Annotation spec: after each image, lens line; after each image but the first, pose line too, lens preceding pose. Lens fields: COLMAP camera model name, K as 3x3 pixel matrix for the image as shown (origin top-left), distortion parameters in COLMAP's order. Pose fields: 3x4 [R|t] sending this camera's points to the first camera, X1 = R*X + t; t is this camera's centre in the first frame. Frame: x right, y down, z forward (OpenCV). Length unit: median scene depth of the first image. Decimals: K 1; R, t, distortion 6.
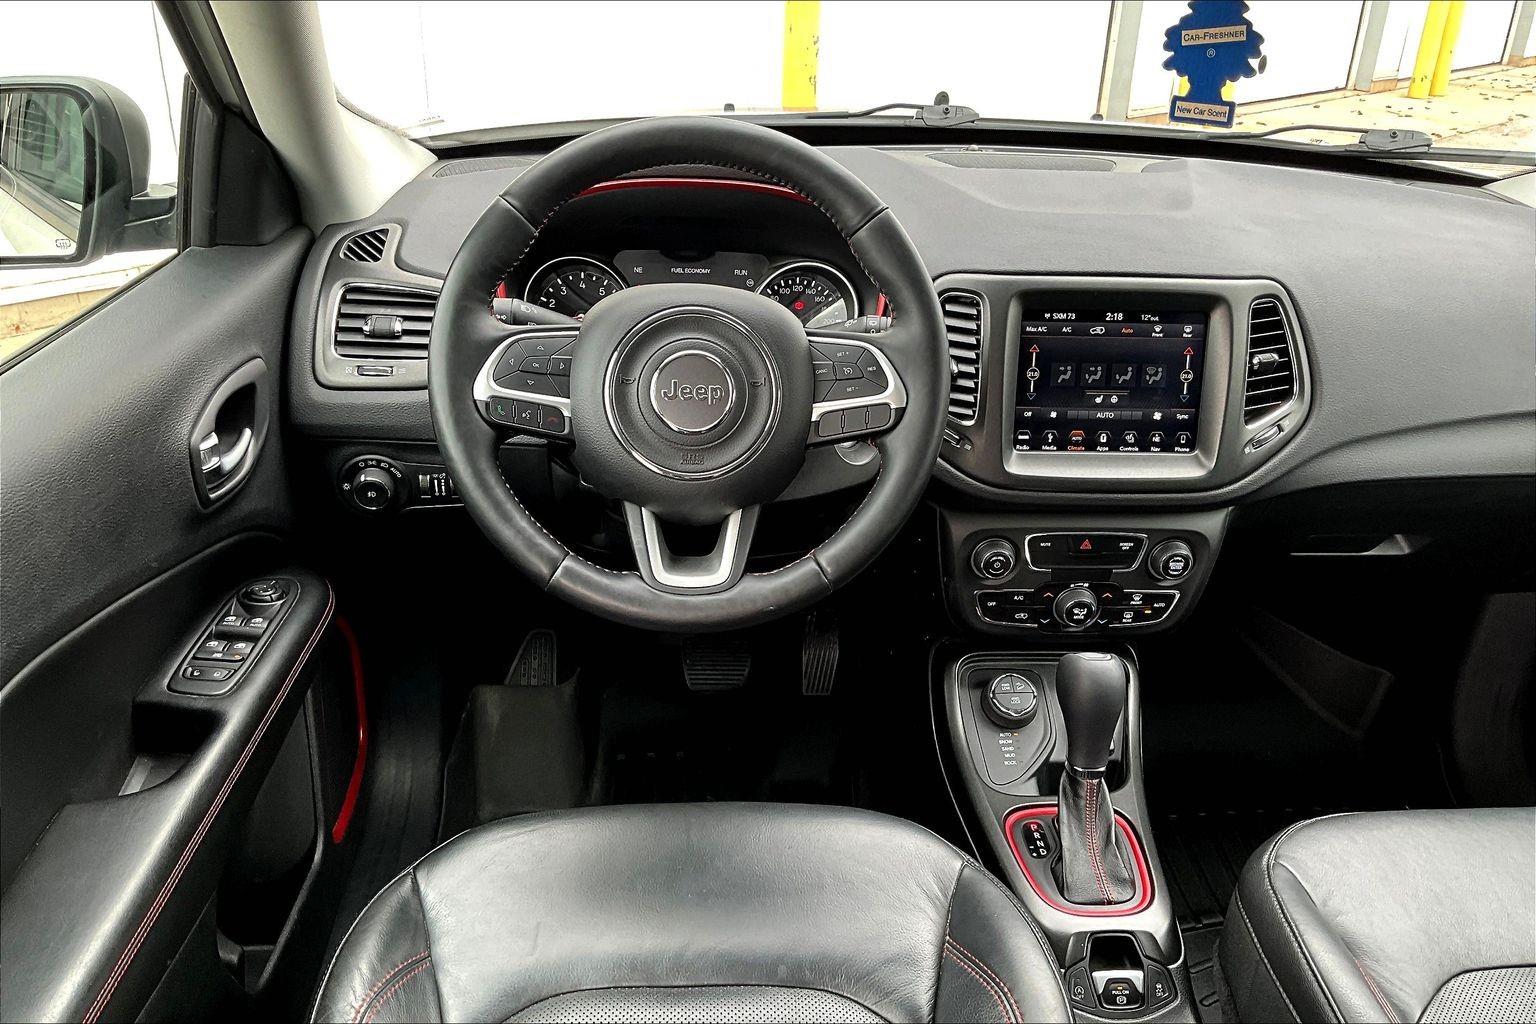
lens RADIAL K [[1254.8, 0, 766.0], [0, 1254.8, 538.0], [0, 0, 1]] dist [0.135947, -0.144368]
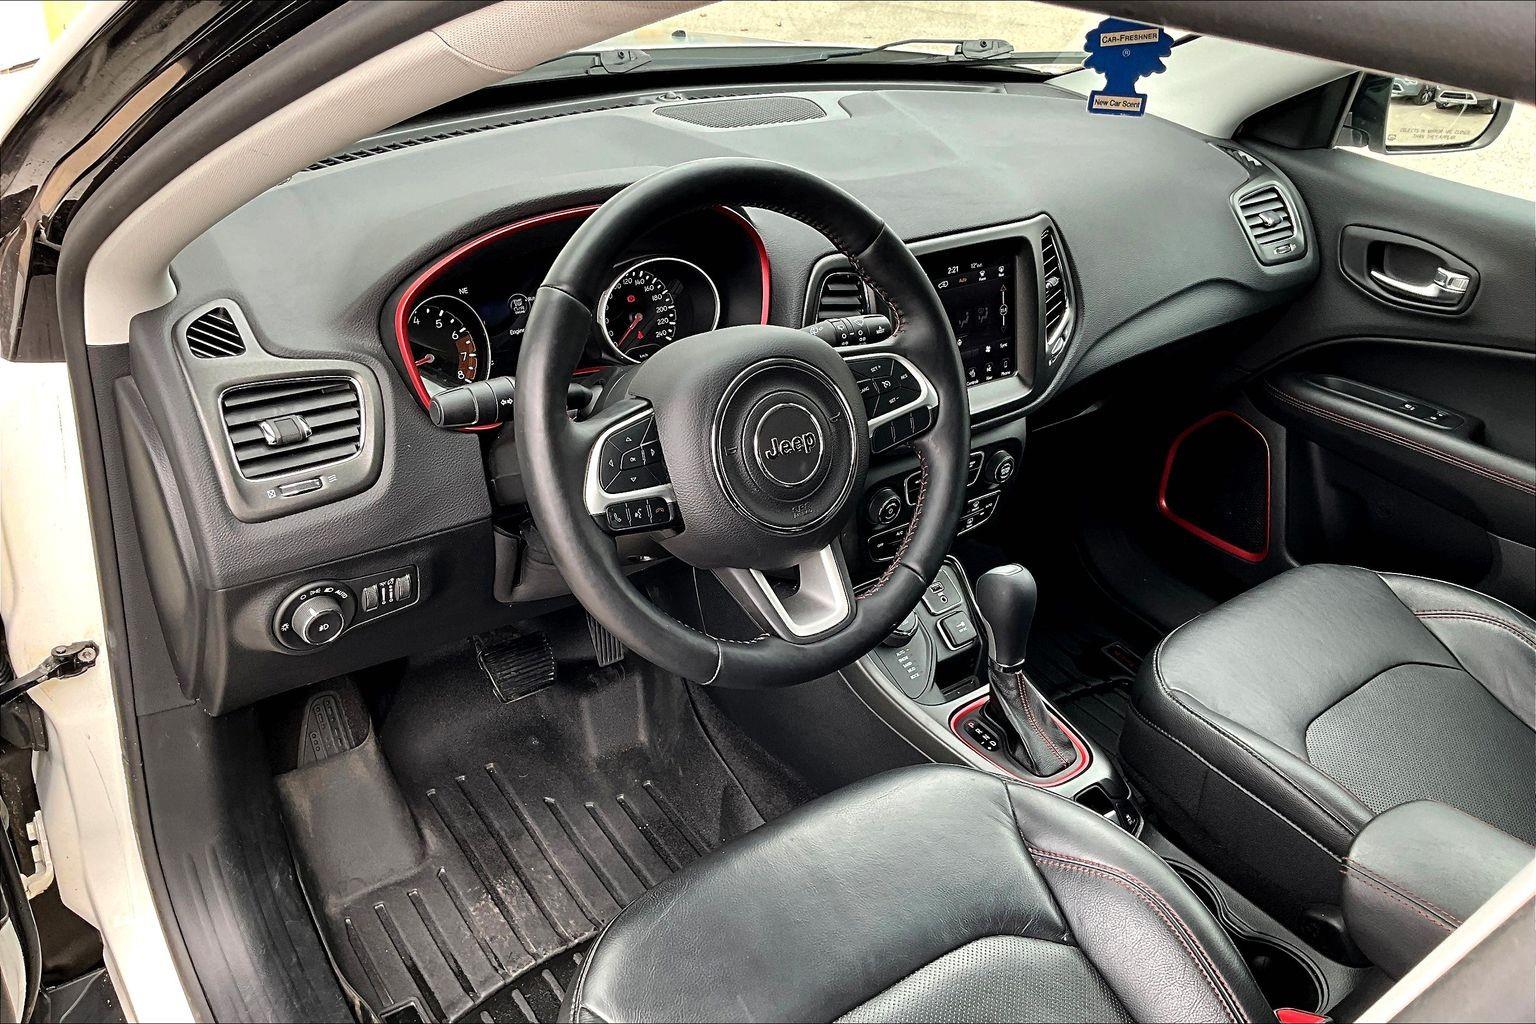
lens RADIAL K [[1236.3, 0, 768.0], [0, 1236.3, 512.0], [0, 0, 1]] dist [0.291069, -0.543211]
pose [[0.848524, -0.258103, 0.461942, -0.425325], [0.207507, 0.965354, 0.158215, -0.179190], [-0.486773, -0.038393, 0.872684, 0.119212]]
